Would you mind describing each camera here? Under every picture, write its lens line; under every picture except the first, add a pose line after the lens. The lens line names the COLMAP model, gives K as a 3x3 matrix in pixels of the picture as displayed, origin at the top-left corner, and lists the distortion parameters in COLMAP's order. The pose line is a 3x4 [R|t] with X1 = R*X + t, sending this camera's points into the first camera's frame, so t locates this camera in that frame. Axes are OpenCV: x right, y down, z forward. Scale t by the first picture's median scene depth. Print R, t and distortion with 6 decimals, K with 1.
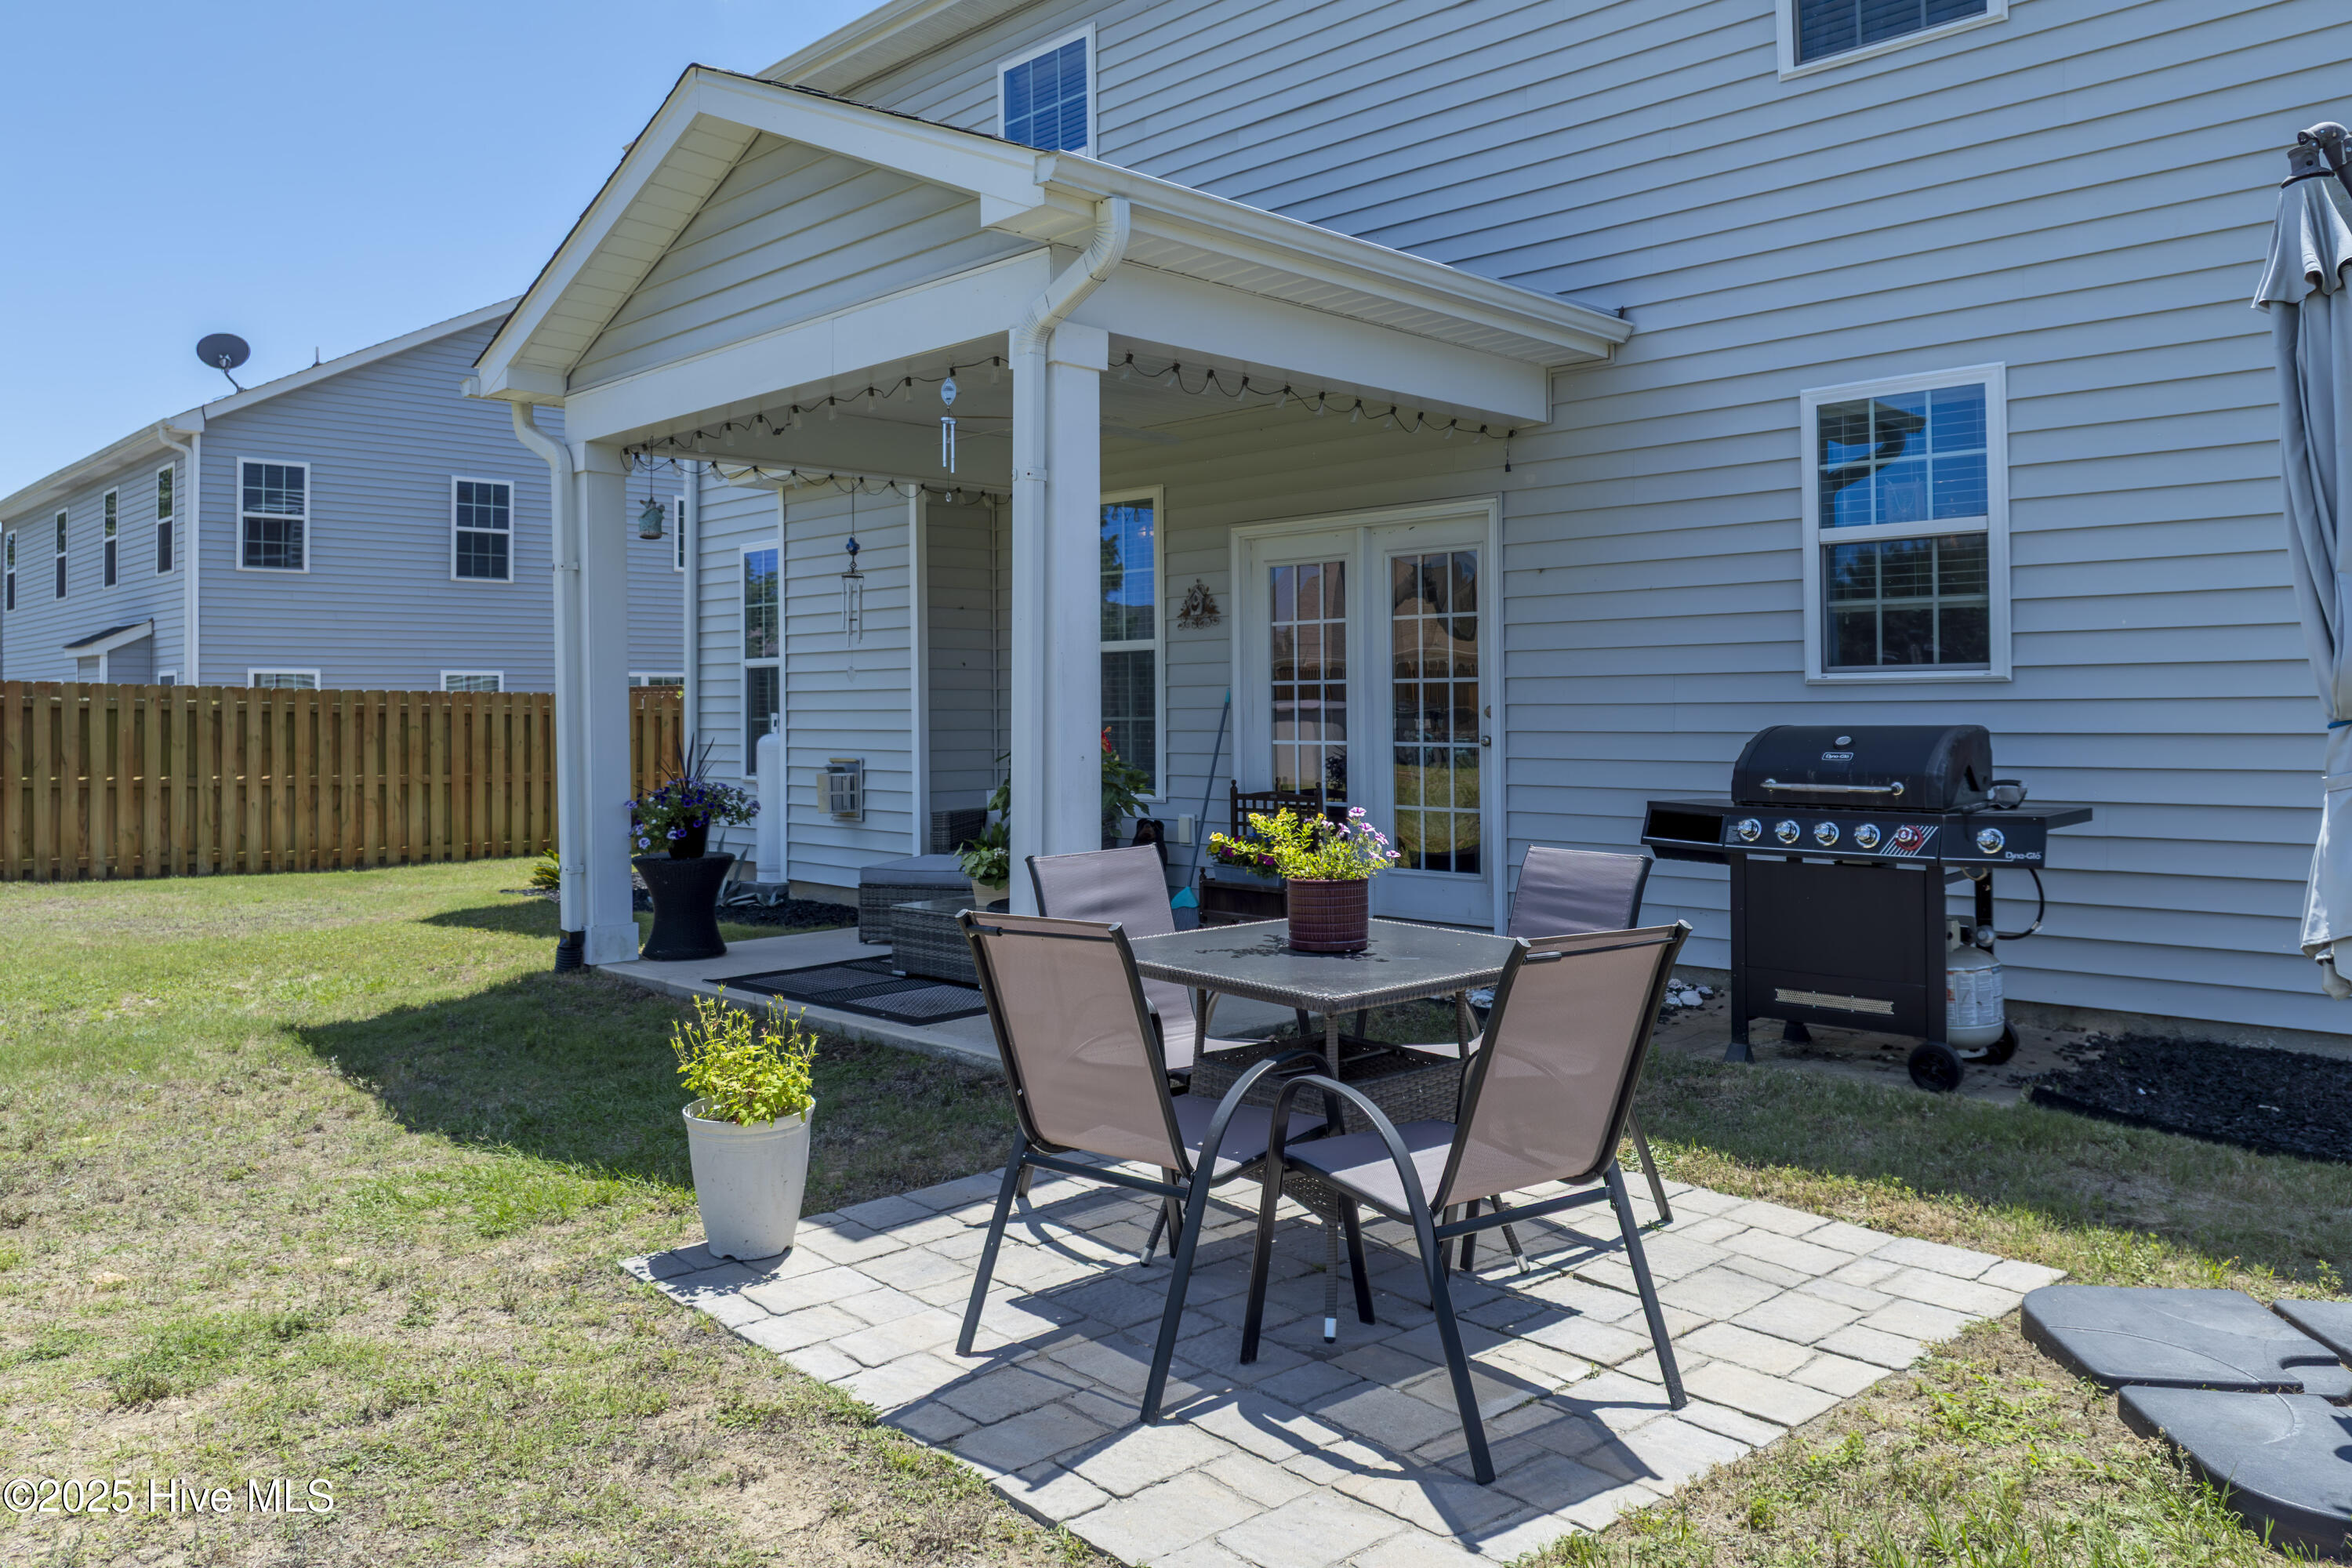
lens RADIAL K [[1668.2, 0, 1180.6], [0, 1668.2, 681.6], [0, 0, 1]] dist [-0.037504, 0.002163]
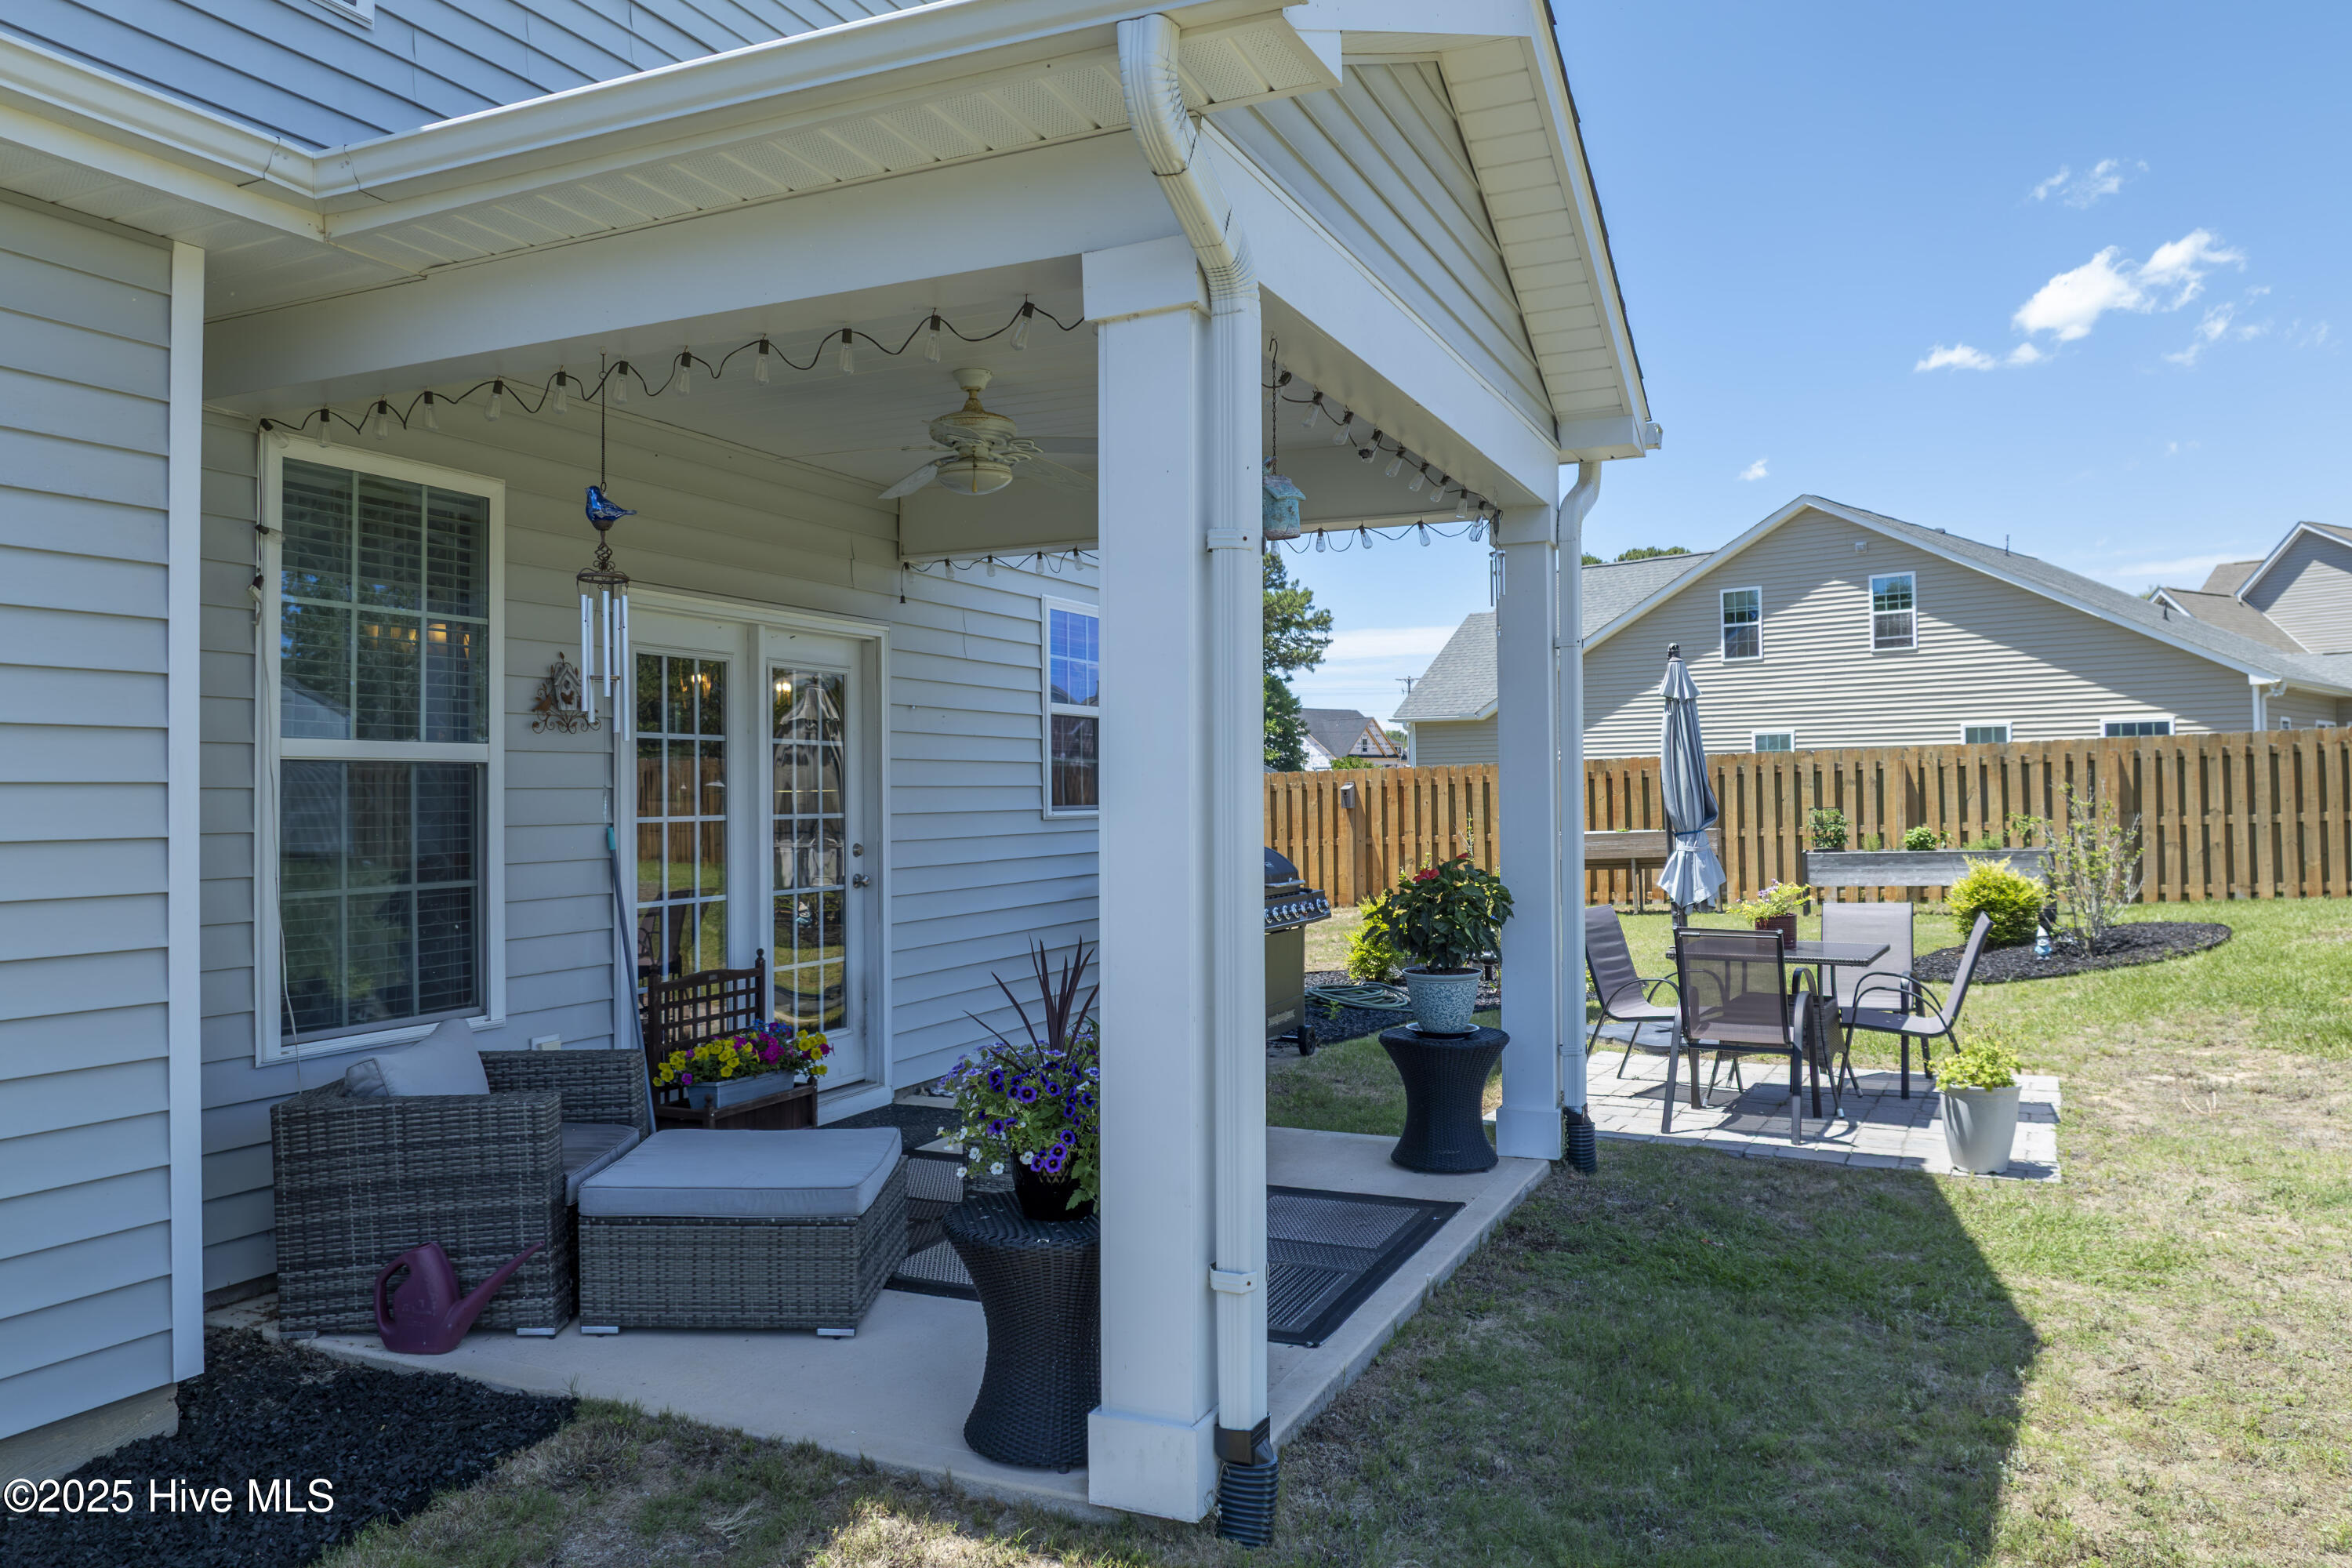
lens RADIAL K [[1668.2, 0, 1183.5], [0, 1668.2, 771.5], [0, 0, 1]] dist [-0.037504, 0.002163]
pose [[-0.355366, 0.024966, 0.934394, -0.960320], [-0.000255, 0.999641, -0.026806, -0.001120], [-0.934727, -0.009764, -0.355232, 1.478906]]
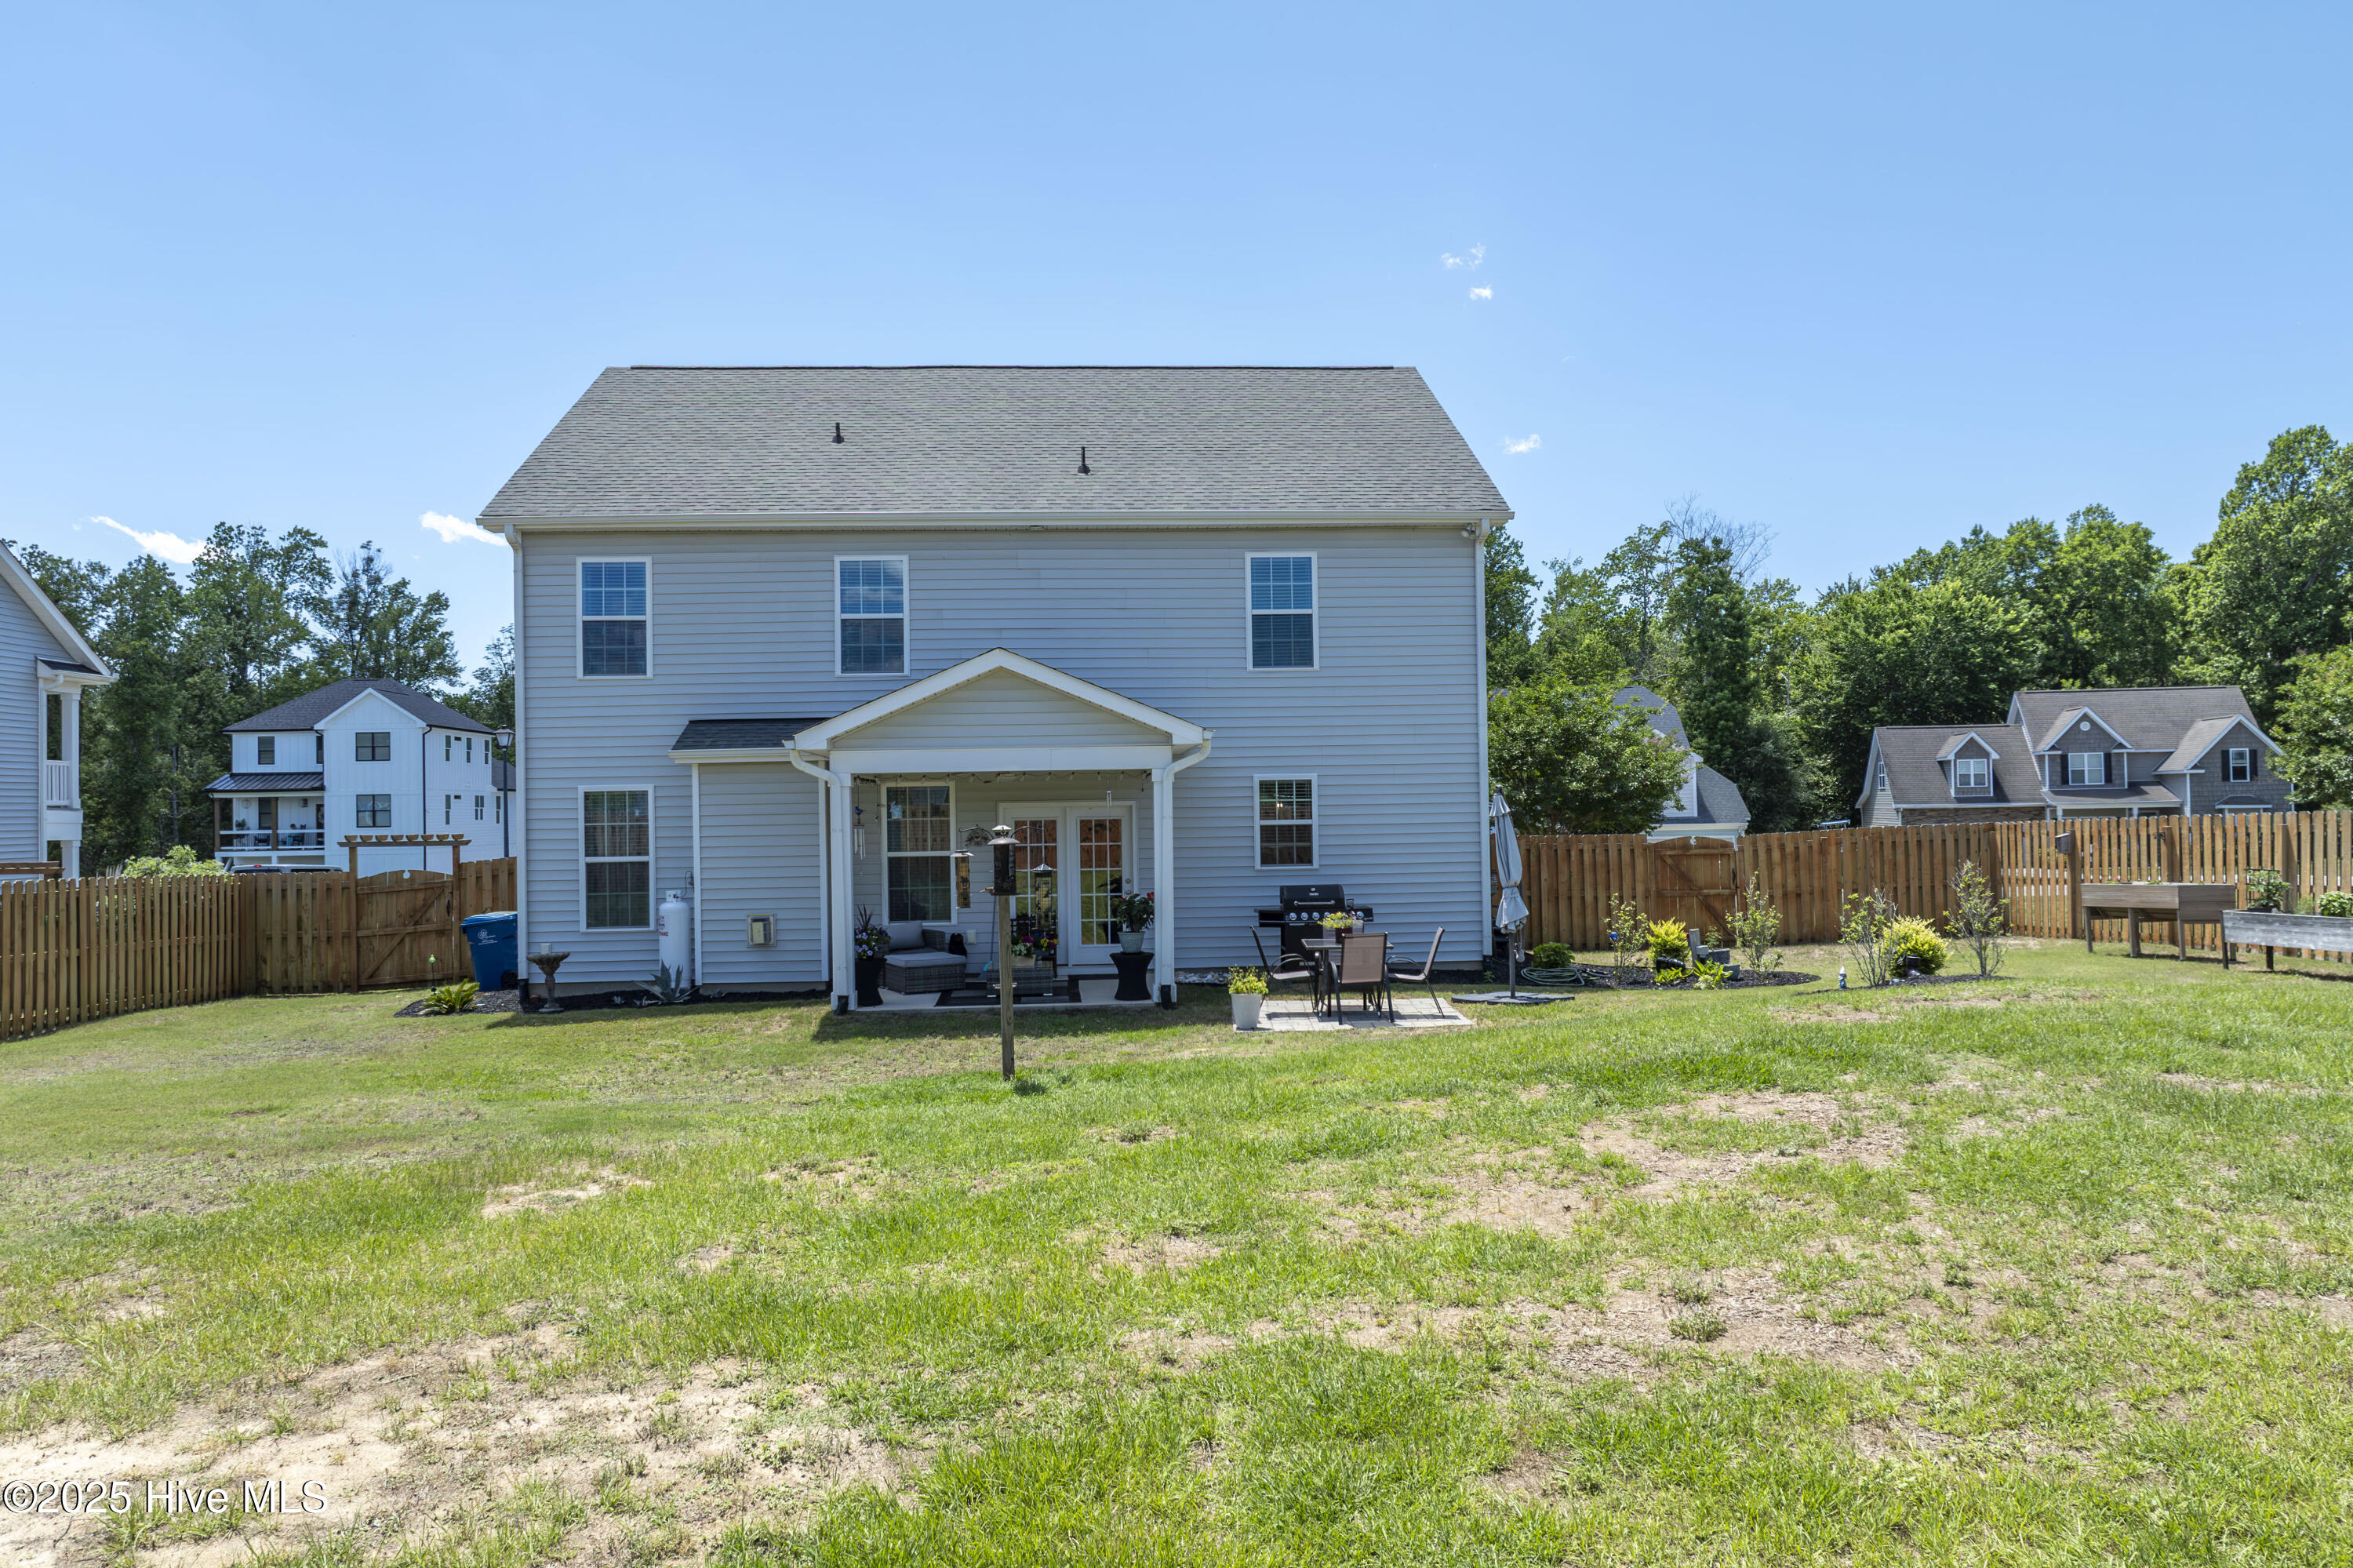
lens RADIAL K [[1669.0, 0, 1189.9], [0, 1669.0, 781.1], [0, 0, 1]] dist [-0.037504, 0.002163]
pose [[0.655883, 0.010214, 0.754793, -2.205263], [-0.000904, 0.999918, -0.012746, -0.135125], [-0.754862, 0.007677, 0.655839, -1.012330]]
